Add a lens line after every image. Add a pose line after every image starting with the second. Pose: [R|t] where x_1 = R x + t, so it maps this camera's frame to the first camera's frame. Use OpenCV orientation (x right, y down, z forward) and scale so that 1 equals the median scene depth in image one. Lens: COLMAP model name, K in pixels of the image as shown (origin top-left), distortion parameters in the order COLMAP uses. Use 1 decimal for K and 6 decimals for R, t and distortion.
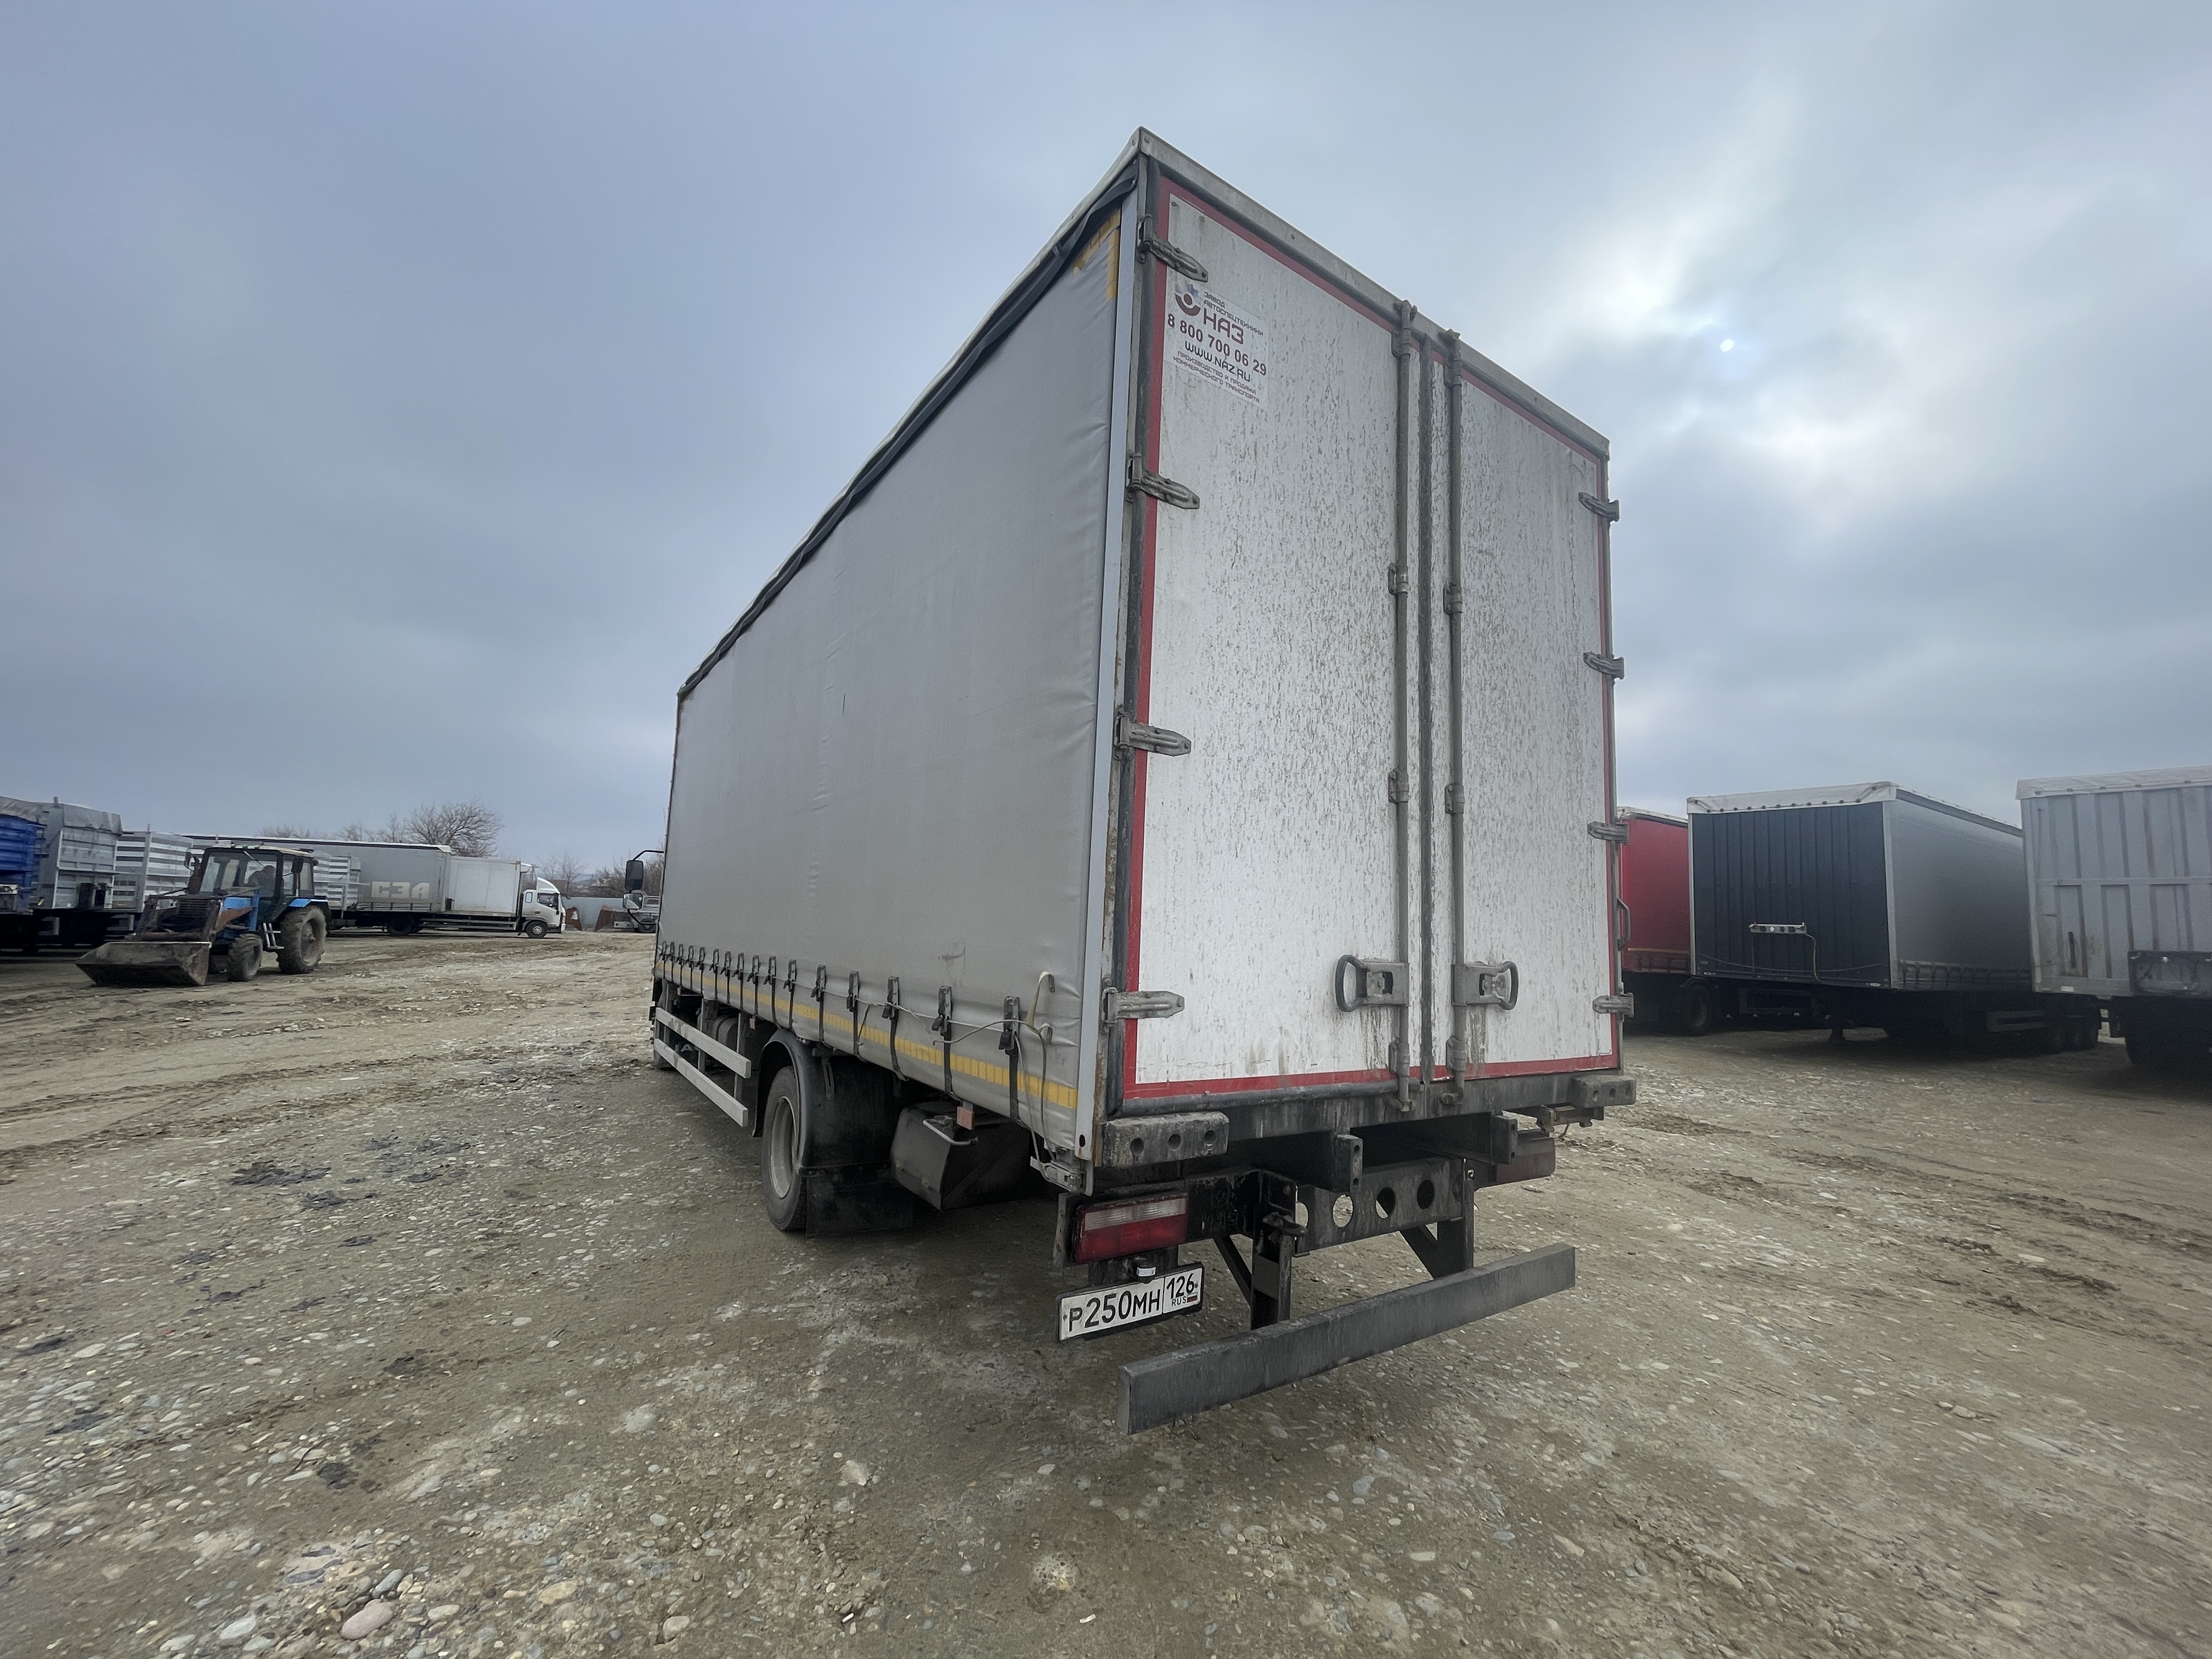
lens RADIAL K [[893.2, 0, 1096.6], [0, 893.2, 845.1], [0, 0, 1]] dist [0.012280, -0.009527]
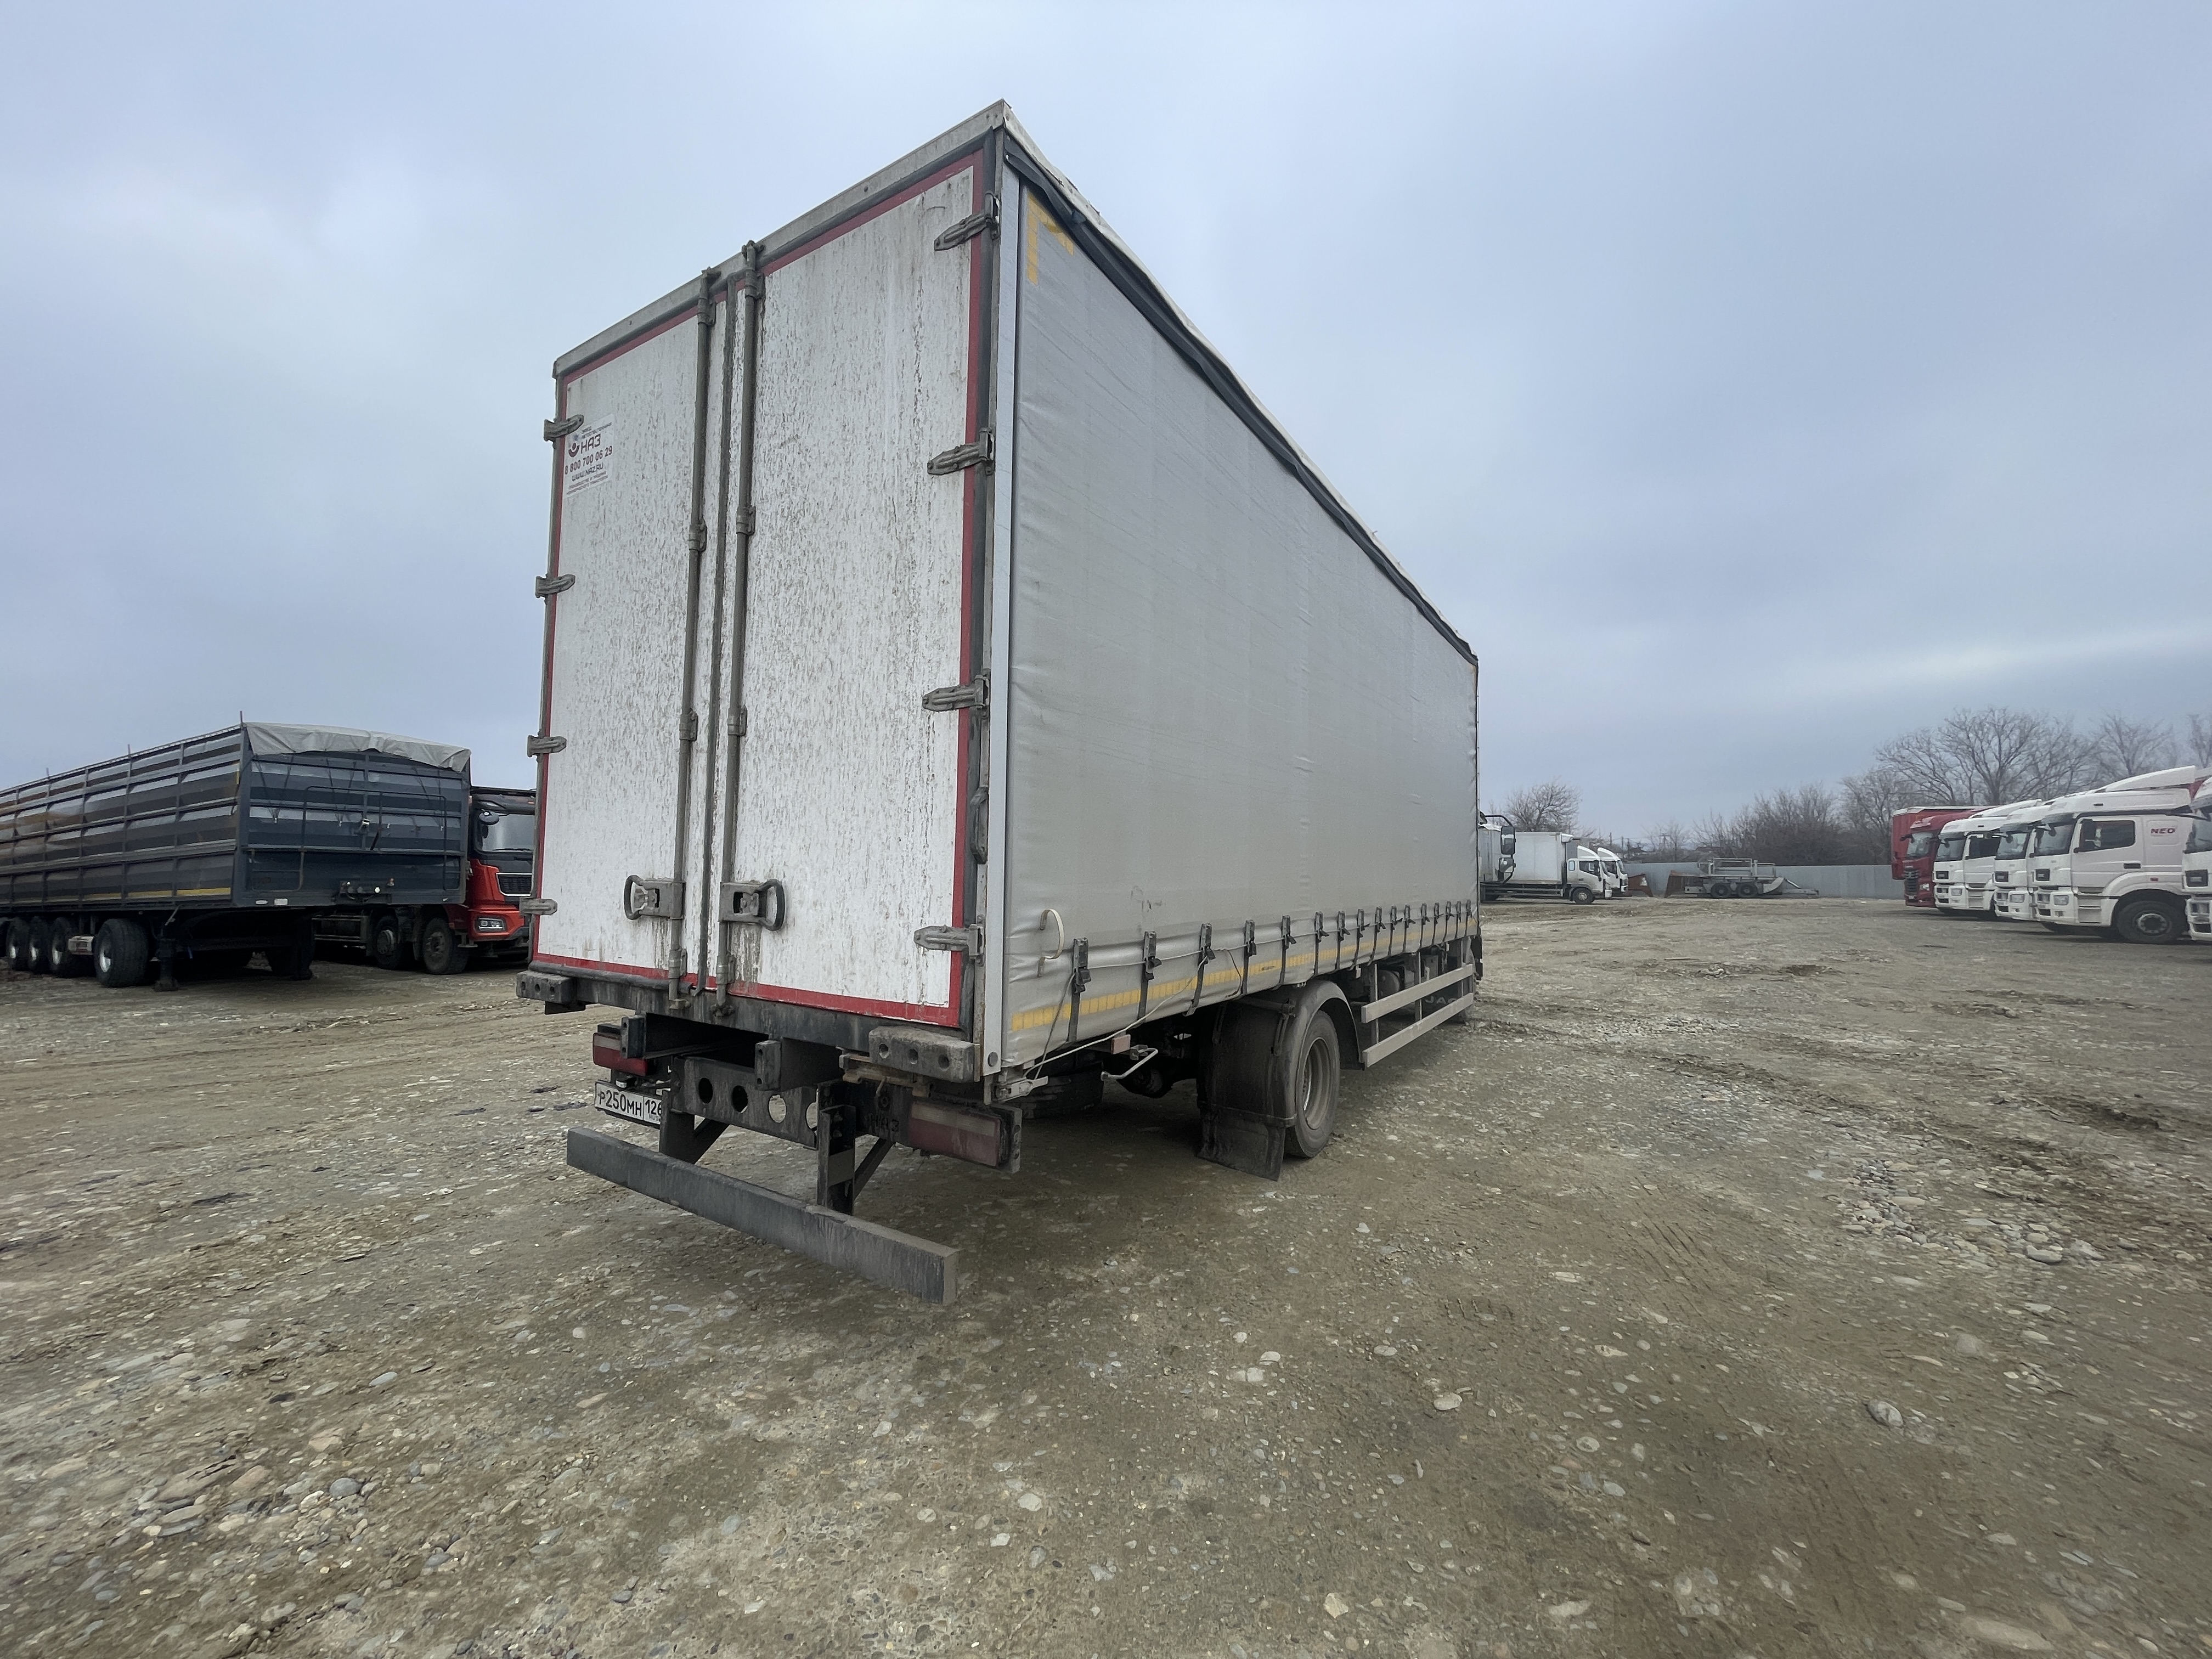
lens RADIAL K [[893.2, 0, 1096.6], [0, 893.2, 845.1], [0, 0, 1]] dist [0.012280, -0.009527]
pose [[0.387450, -0.063749, -0.919684, 1.502984], [0.094356, 0.995109, -0.029226, 0.158434], [0.917049, -0.075454, 0.391571, 0.978054]]
